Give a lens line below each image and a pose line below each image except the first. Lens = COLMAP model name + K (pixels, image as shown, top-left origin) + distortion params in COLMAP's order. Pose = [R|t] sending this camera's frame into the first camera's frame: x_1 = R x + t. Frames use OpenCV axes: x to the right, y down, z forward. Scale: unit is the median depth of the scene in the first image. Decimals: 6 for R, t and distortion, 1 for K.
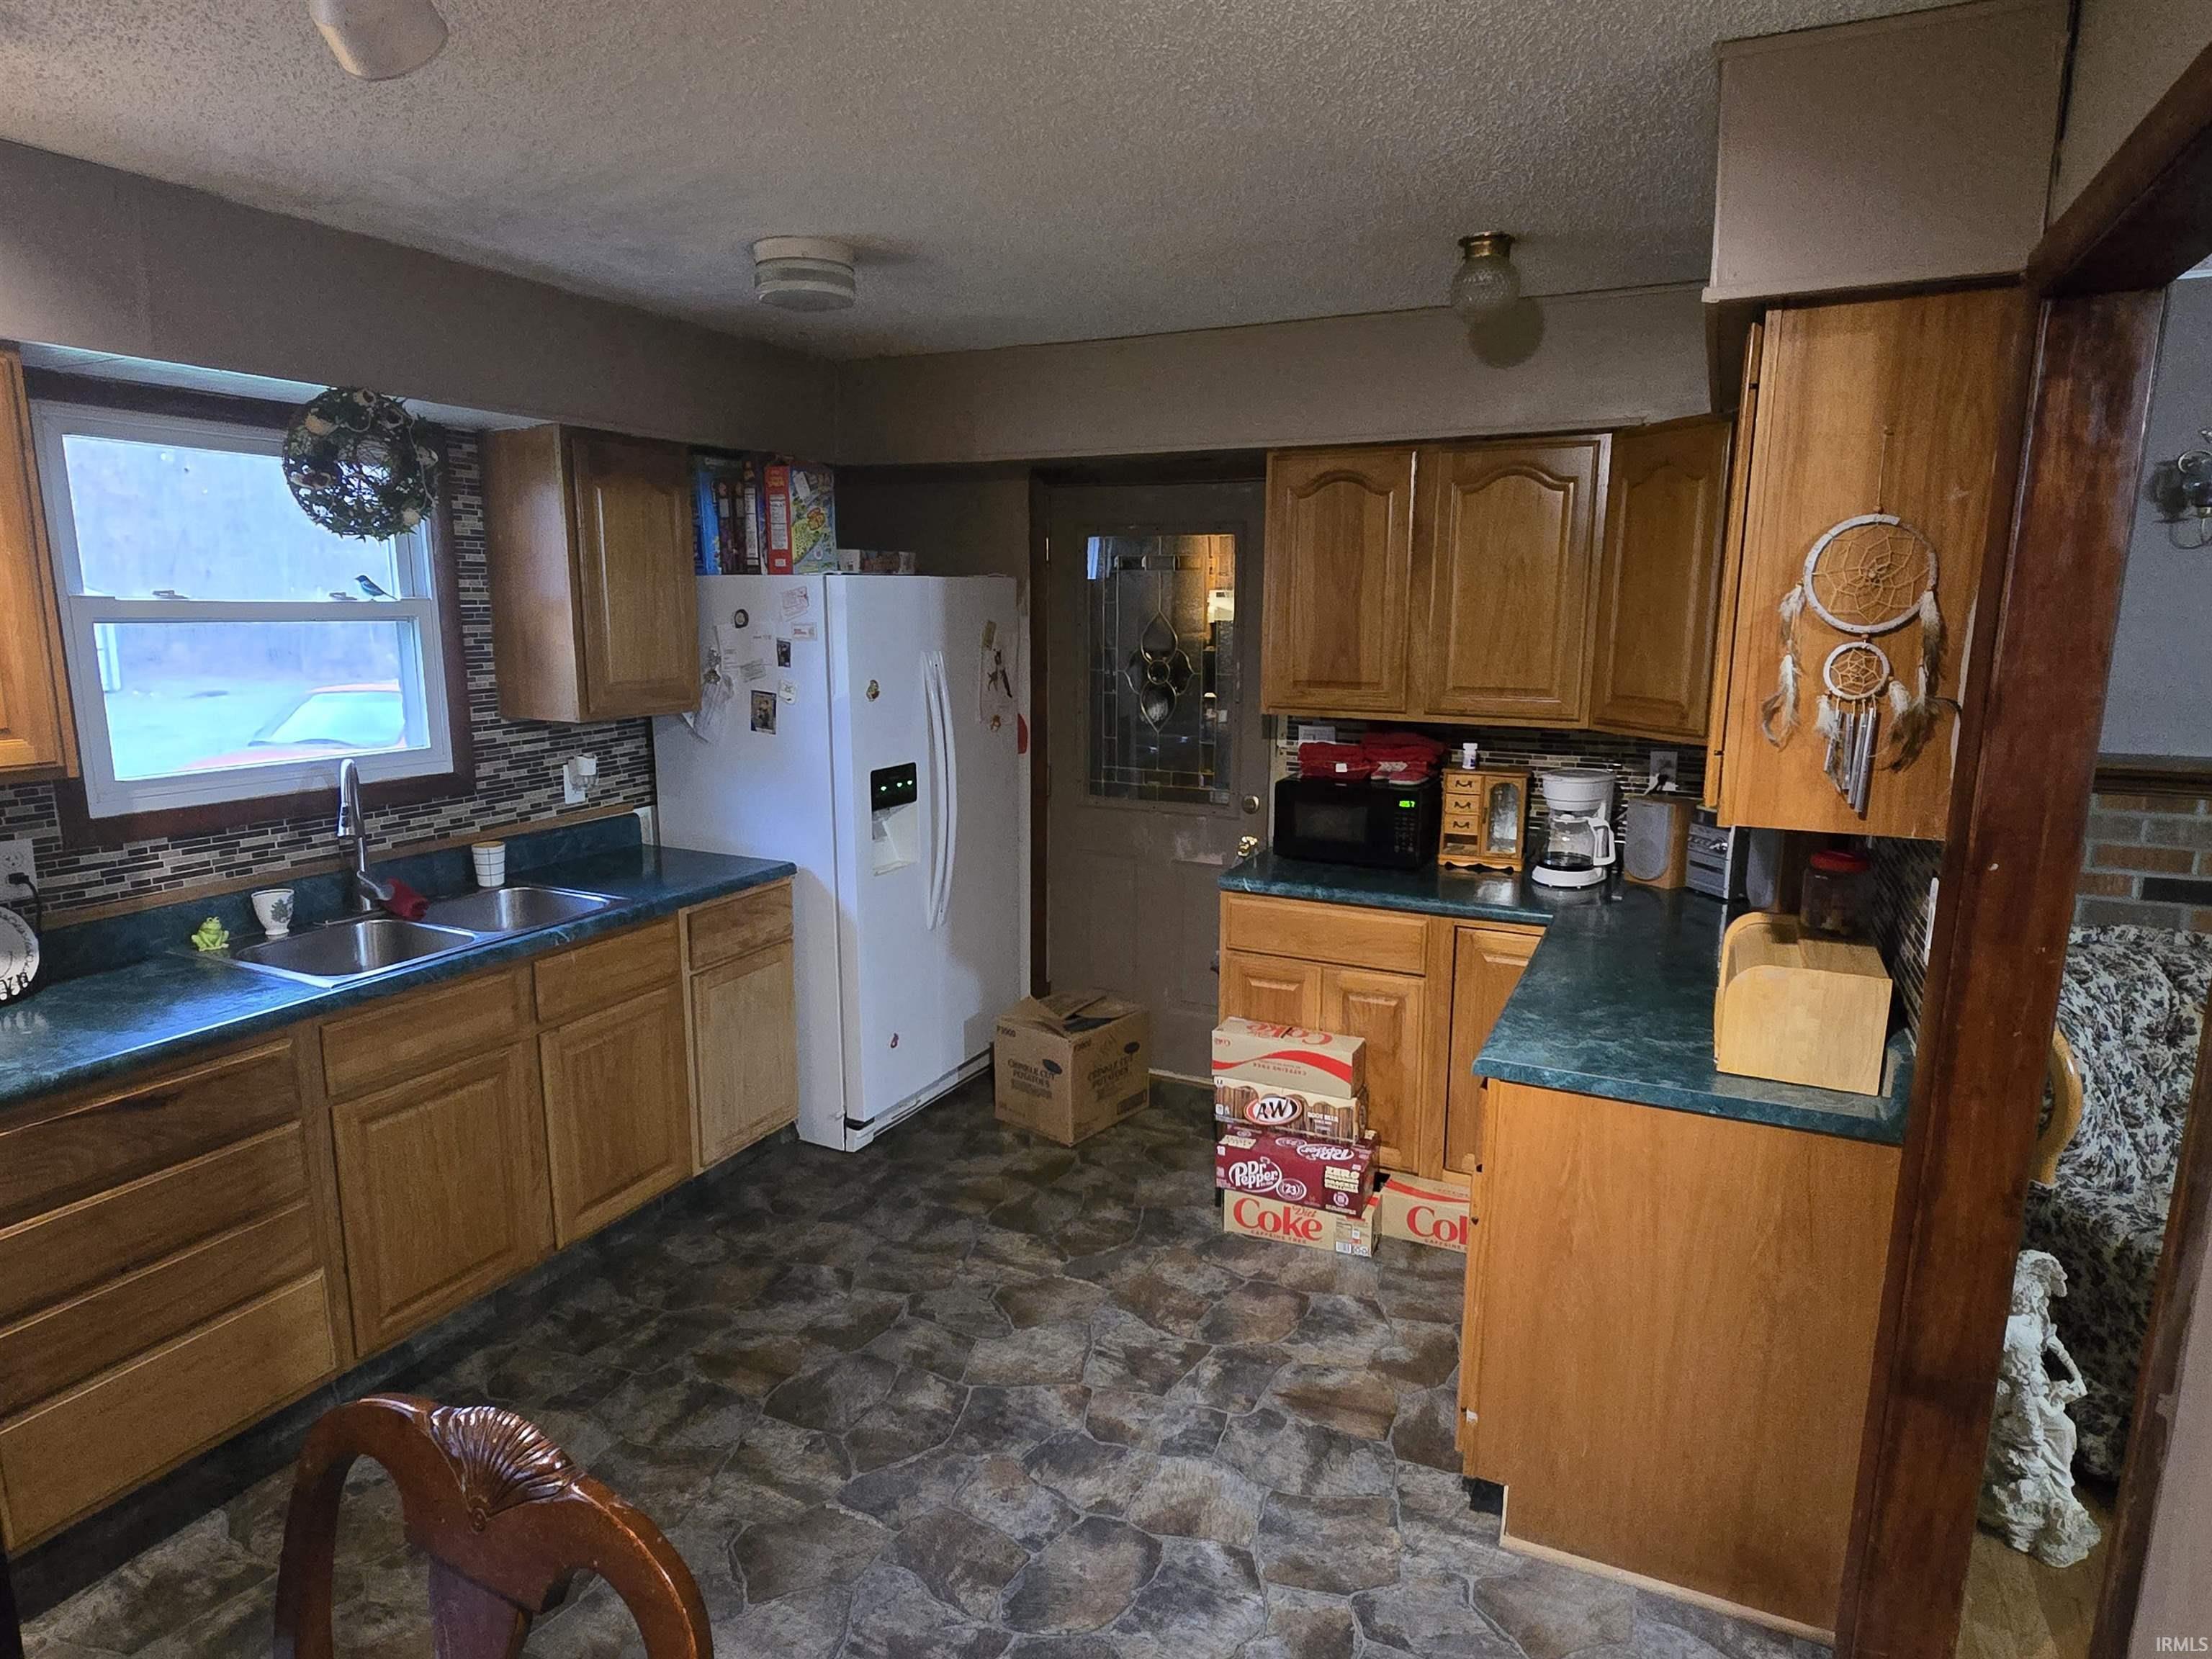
lens RADIAL K [[1247.8, 0, 1106.0], [0, 1247.8, 829.5], [0, 0, 1]] dist [-0.000710, -0.001211]
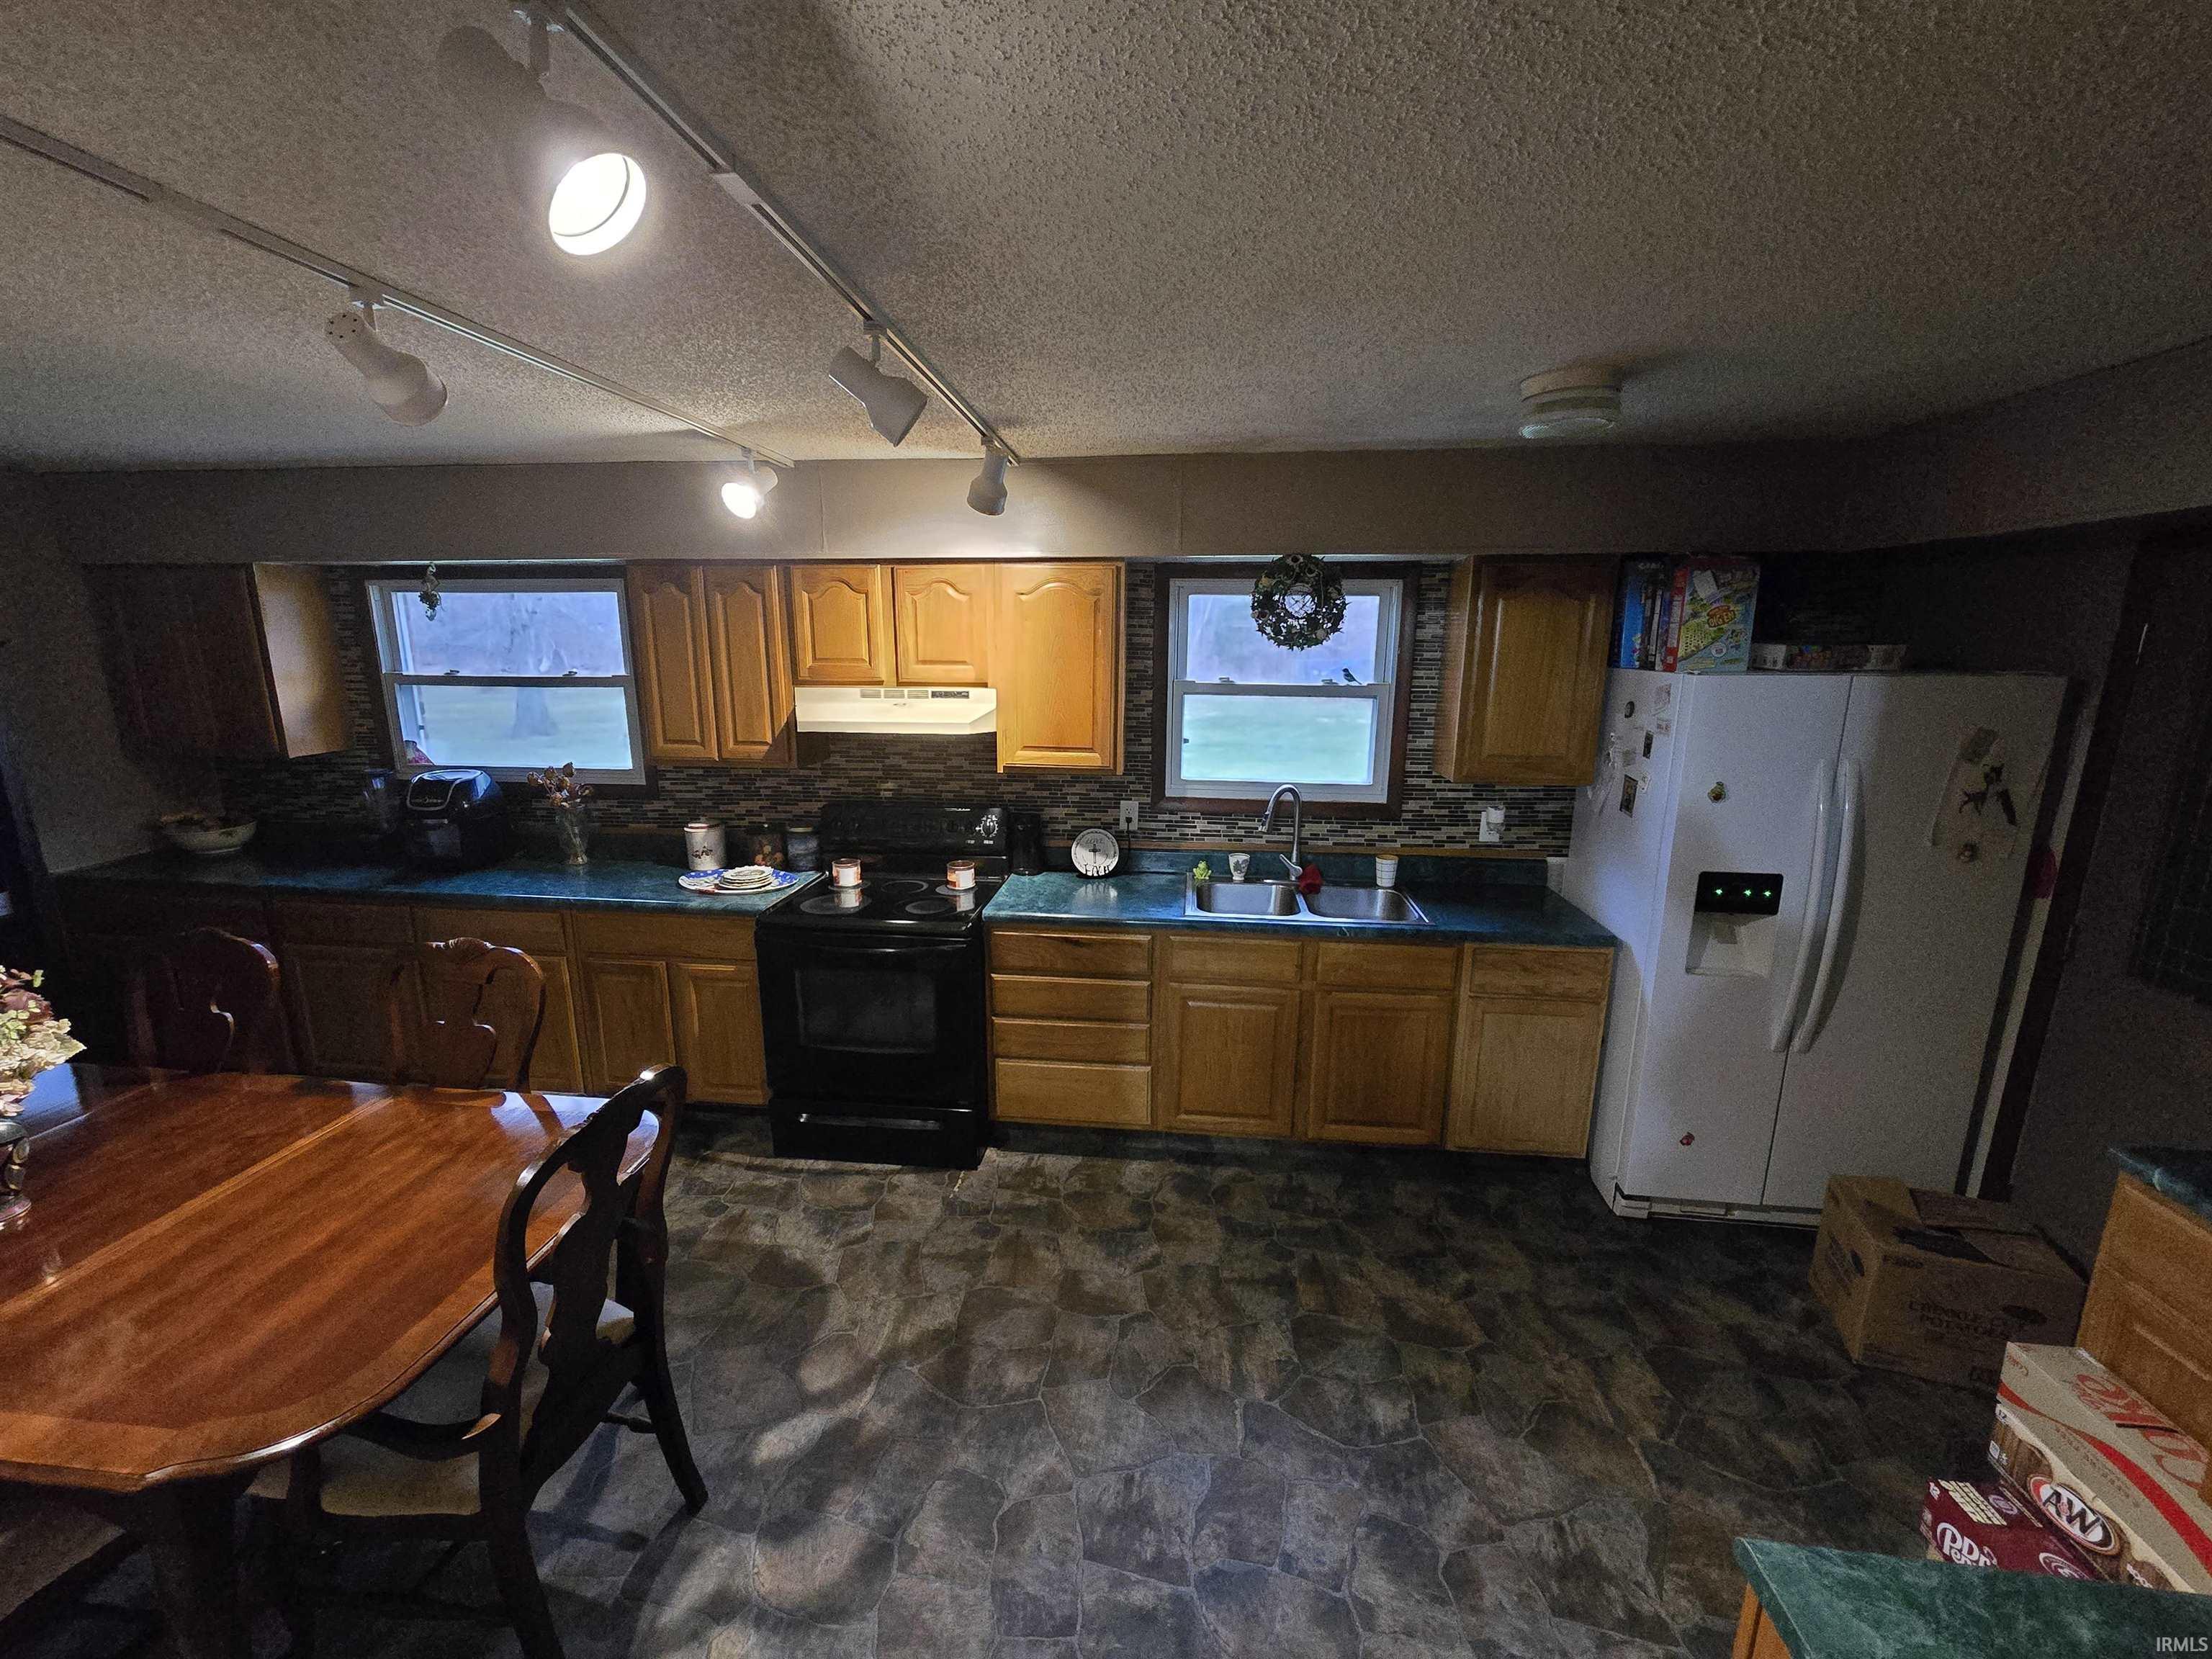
lens RADIAL K [[898.9, 0, 1085.7], [0, 898.9, 836.6], [0, 0, 1]] dist [0.002197, 0.000622]
pose [[0.333239, 0.199340, -0.921529, 0.322333], [-0.177479, 0.973184, 0.146335, -0.097283], [0.925988, 0.114787, 0.359682, 0.301547]]
